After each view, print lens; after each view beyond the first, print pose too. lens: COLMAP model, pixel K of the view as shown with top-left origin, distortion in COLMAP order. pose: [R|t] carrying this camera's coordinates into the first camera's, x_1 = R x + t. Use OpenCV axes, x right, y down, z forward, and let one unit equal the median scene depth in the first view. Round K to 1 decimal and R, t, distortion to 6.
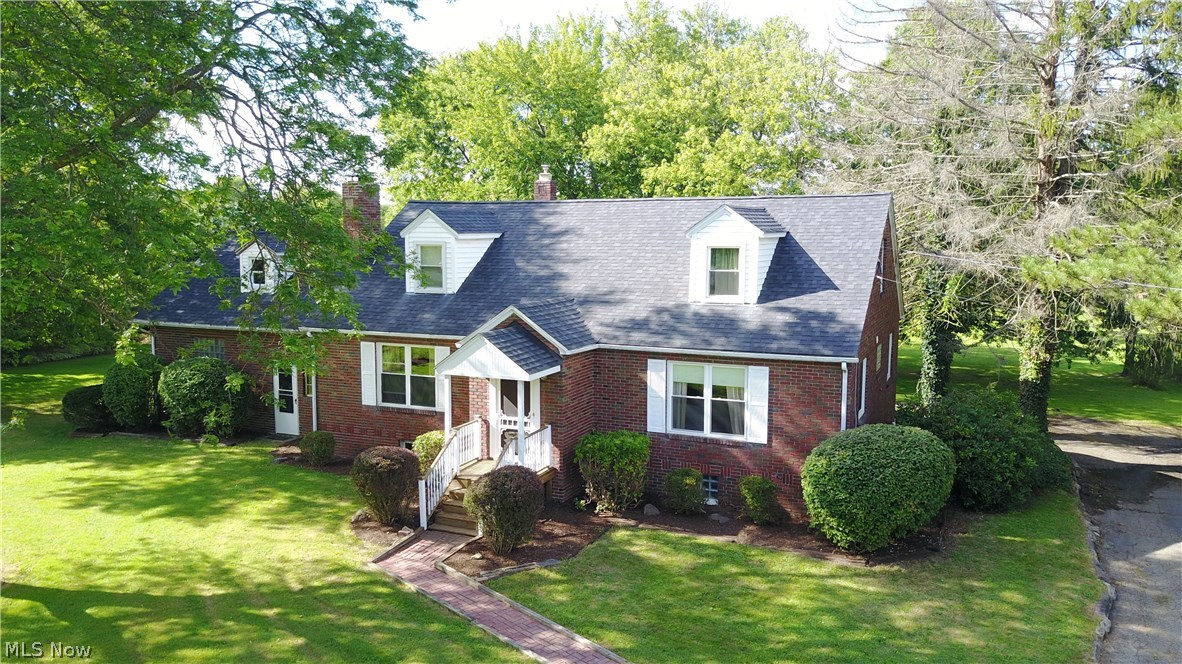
lens RADIAL K [[909.1, 0, 559.4], [0, 909.1, 338.7], [0, 0, 1]] dist [0.008269, -0.015349]
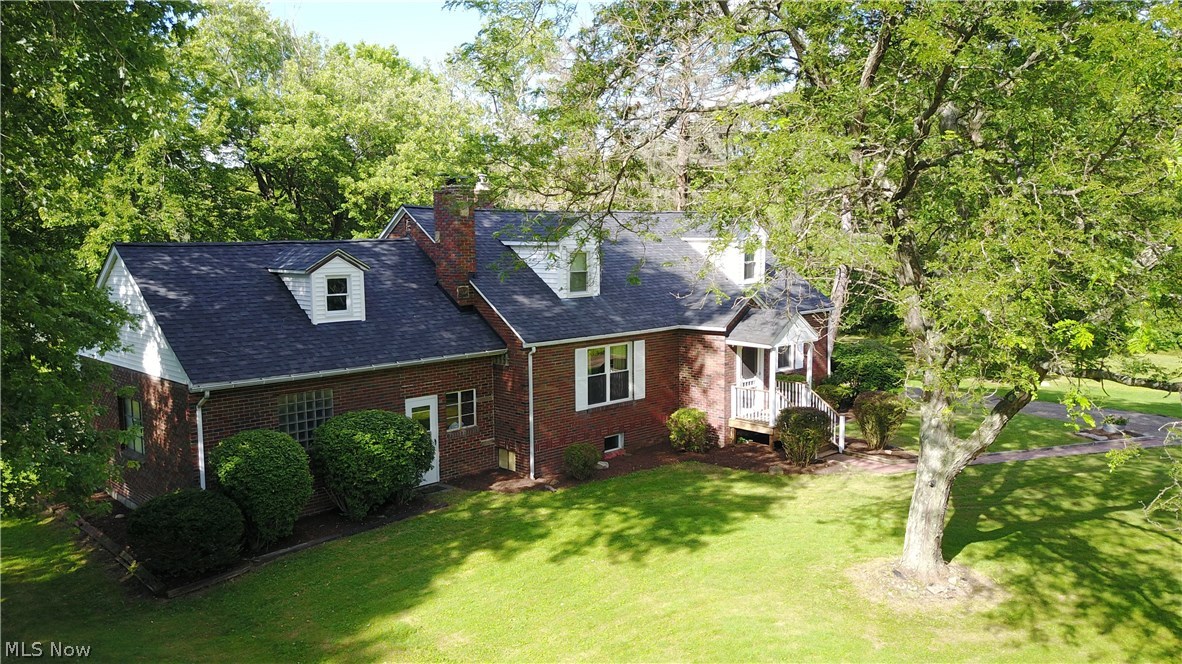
lens RADIAL K [[909.1, 0, 590.8], [0, 909.1, 343.8], [0, 0, 1]] dist [0.008269, -0.015349]
pose [[0.362614, -0.105892, 0.925904, -1.068297], [0.135988, 0.988902, 0.059839, -0.055160], [-0.921964, 0.104213, 0.372990, 0.598989]]
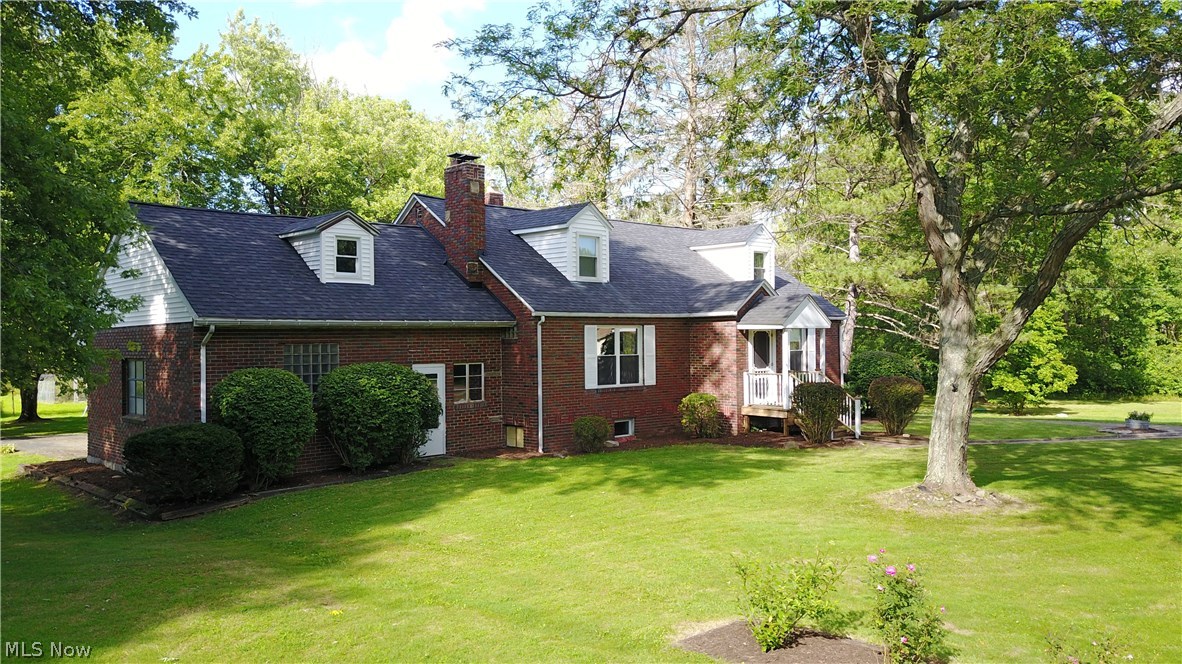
lens RADIAL K [[909.1, 0, 588.0], [0, 909.1, 339.8], [0, 0, 1]] dist [0.008269, -0.015349]
pose [[0.374375, 0.000612, 0.927277, -1.064395], [0.136420, 0.989082, -0.055730, 0.116345], [-0.917187, 0.147363, 0.370205, 0.627241]]
